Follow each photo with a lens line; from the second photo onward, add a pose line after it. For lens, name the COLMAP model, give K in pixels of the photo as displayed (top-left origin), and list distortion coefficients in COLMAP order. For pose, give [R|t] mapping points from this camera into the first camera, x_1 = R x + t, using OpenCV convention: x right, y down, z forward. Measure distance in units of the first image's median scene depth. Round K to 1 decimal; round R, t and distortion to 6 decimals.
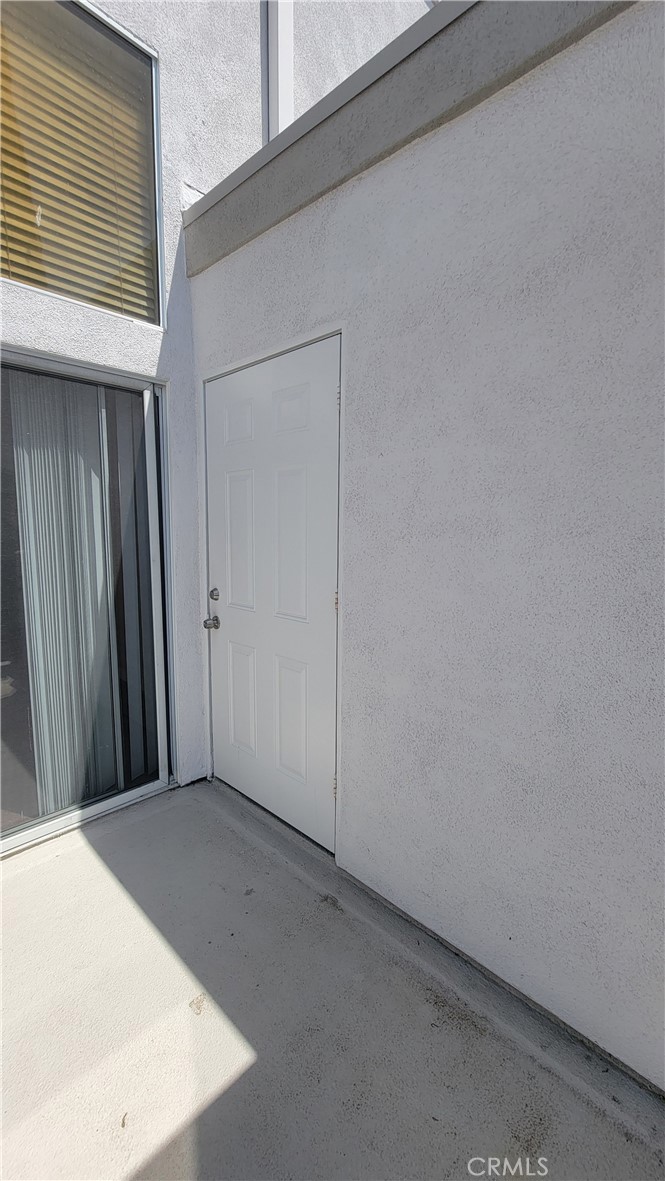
lens RADIAL K [[485.2, 0, 334.9], [0, 485.2, 591.6], [0, 0, 1]] dist [-0.004214, 0.000972]
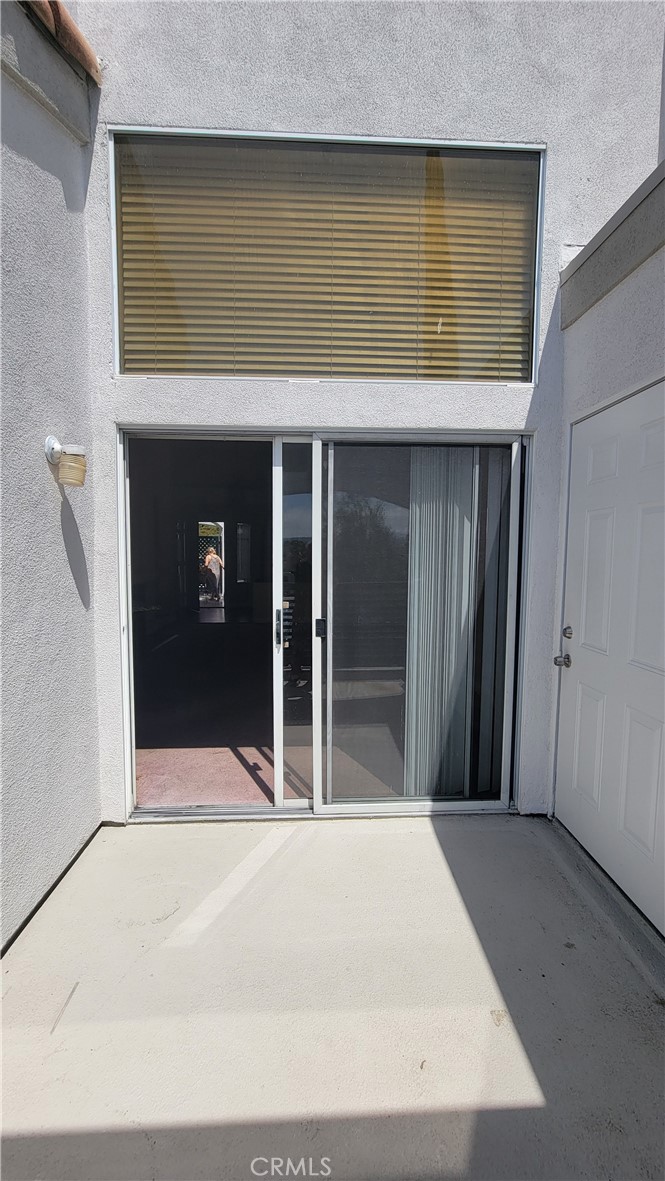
lens RADIAL K [[485.2, 0, 335.2], [0, 485.2, 589.3], [0, 0, 1]] dist [-0.004214, 0.000972]
pose [[0.718463, 0.045180, -0.694097, 0.102382], [-0.088016, 0.995772, -0.026289, -0.015175], [0.689974, 0.079979, 0.719402, -0.057707]]
